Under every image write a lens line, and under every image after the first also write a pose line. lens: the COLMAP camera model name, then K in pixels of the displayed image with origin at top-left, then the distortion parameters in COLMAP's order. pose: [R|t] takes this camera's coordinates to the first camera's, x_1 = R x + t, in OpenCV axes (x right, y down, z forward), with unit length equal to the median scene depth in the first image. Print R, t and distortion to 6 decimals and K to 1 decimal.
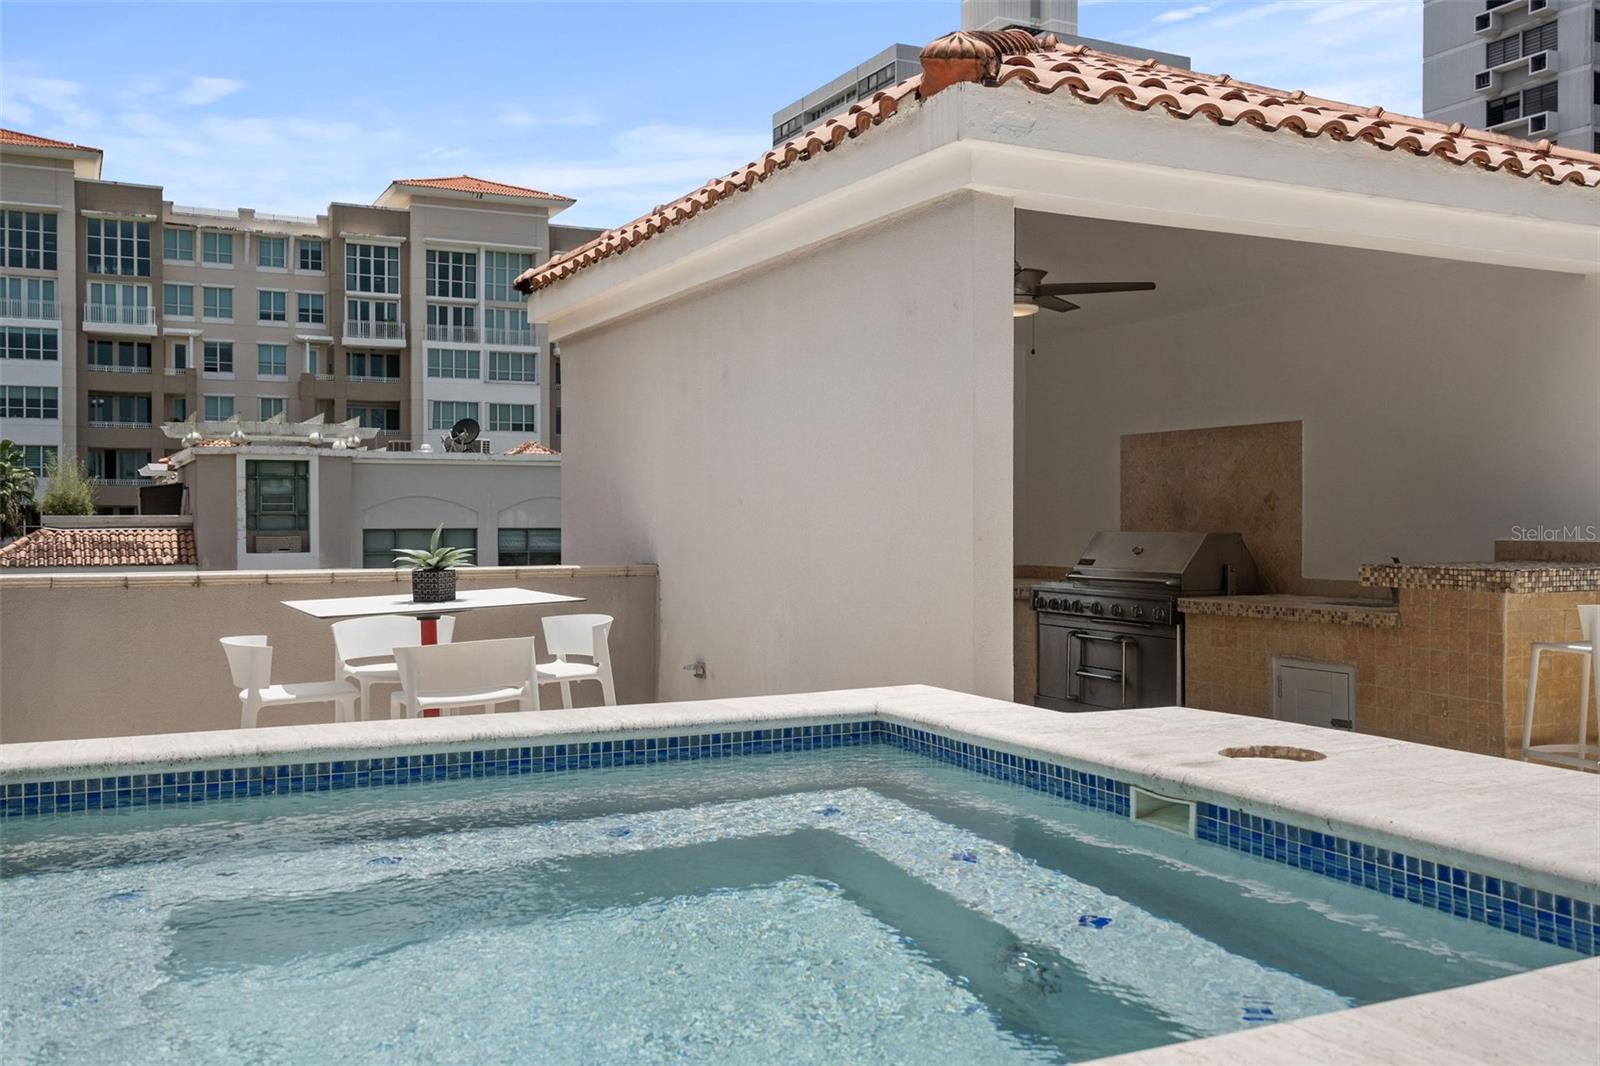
lens RADIAL K [[1441.3, 0, 800.0], [0, 1441.3, 533.0], [0, 0, 1]] dist [-0.005464, 0.001021]
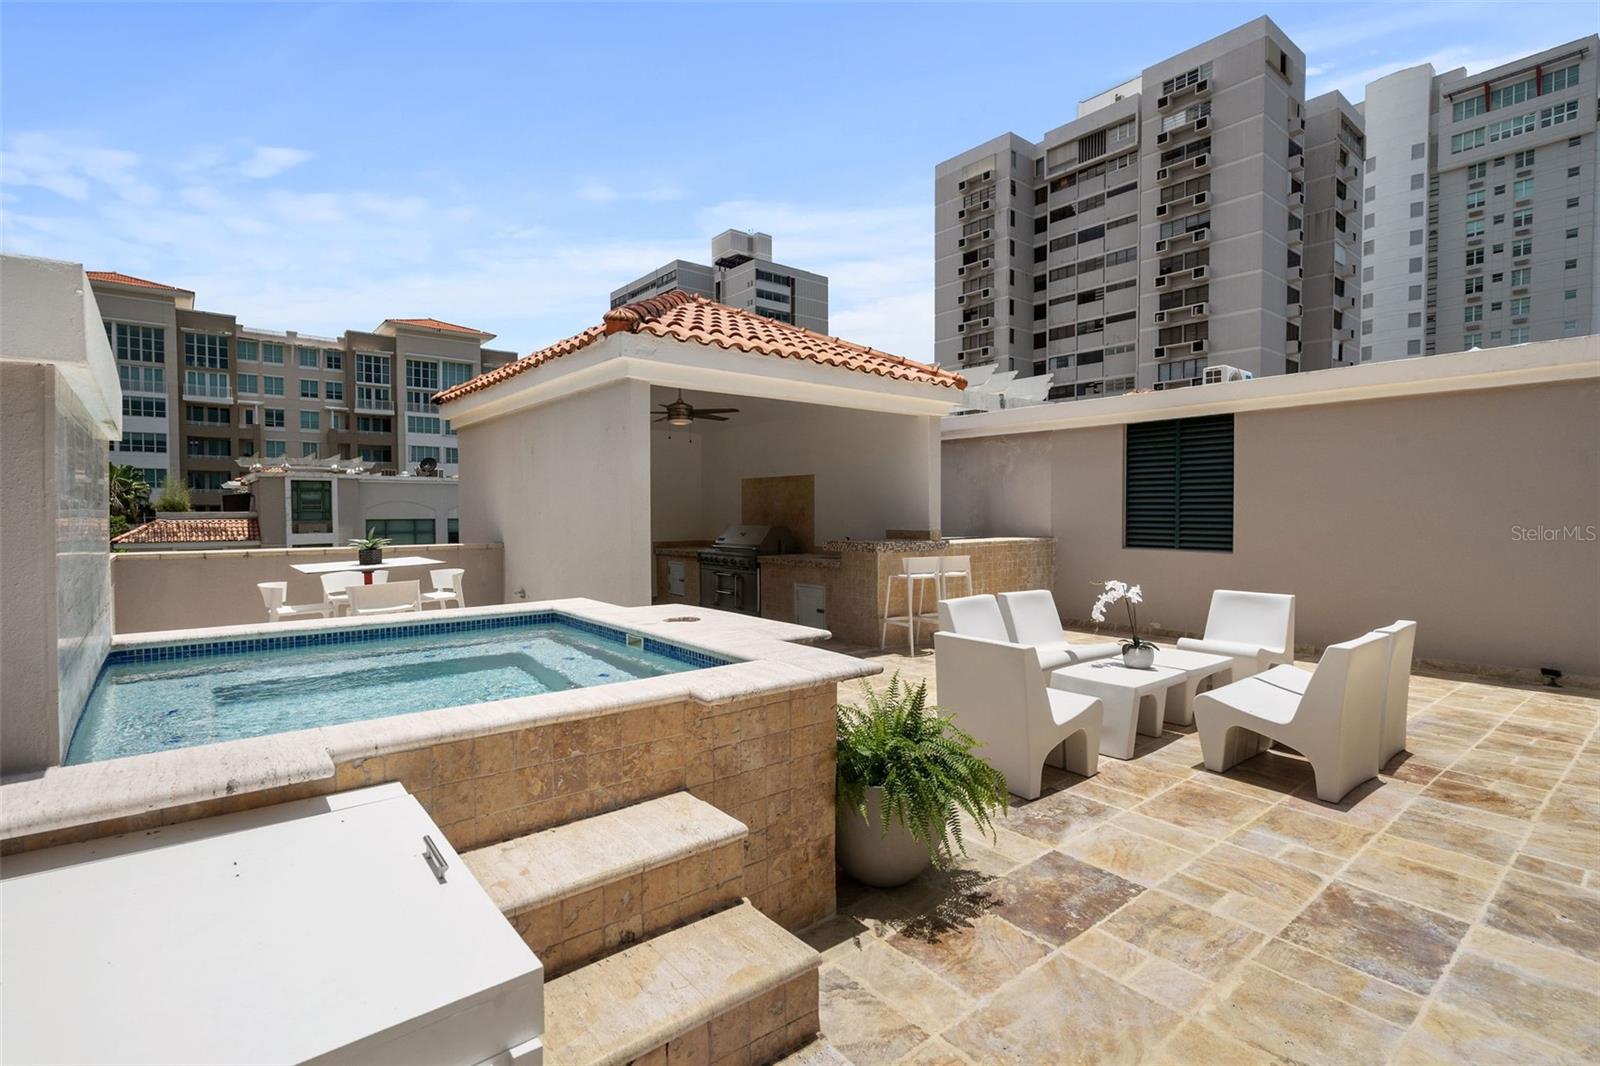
lens RADIAL K [[761.1, 0, 800.0], [0, 761.1, 533.0], [0, 0, 1]] dist [-0.002710, -0.000014]
pose [[0.976437, -0.006645, 0.215700, 0.014530], [0.002614, 0.999817, 0.018968, -0.002137], [-0.215787, -0.017957, 0.976275, -0.026457]]
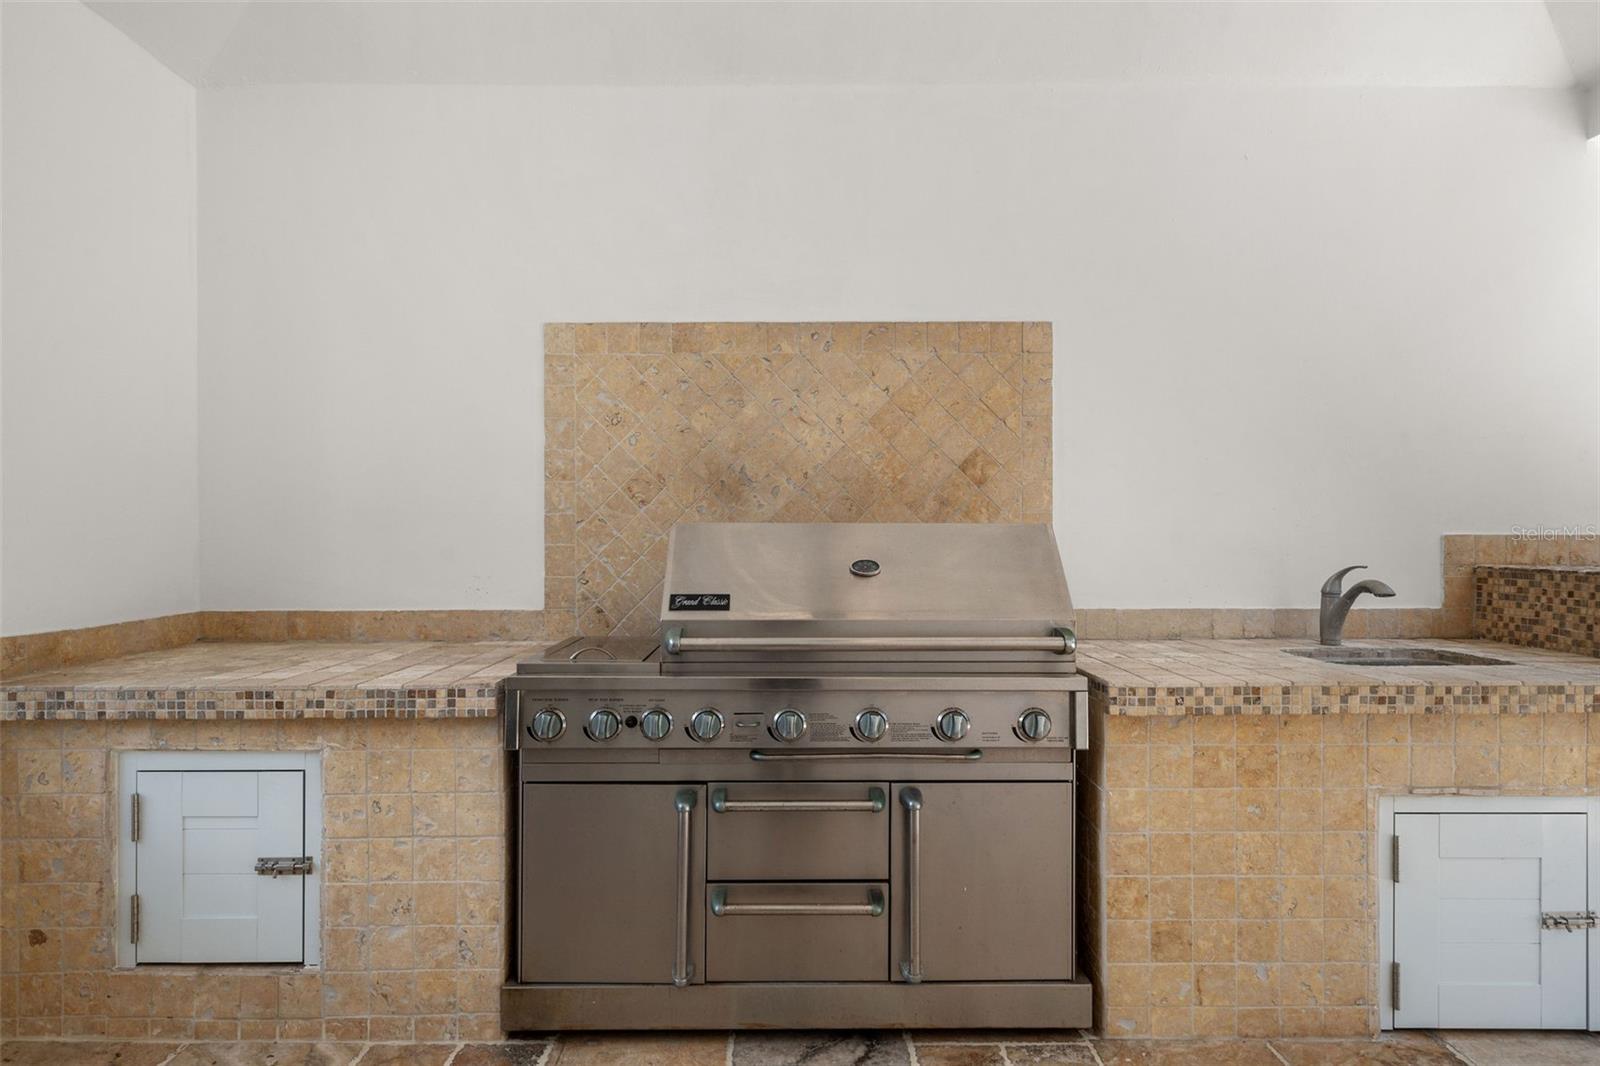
lens RADIAL K [[915.6, 0, 800.0], [0, 915.6, 533.0], [0, 0, 1]] dist [-0.000946, -0.000226]
pose [[0.450539, 0.005250, 0.892741, -0.001286], [0.008805, 0.999908, -0.010324, 0.000979], [-0.892713, 0.012512, 0.450451, 0.180737]]
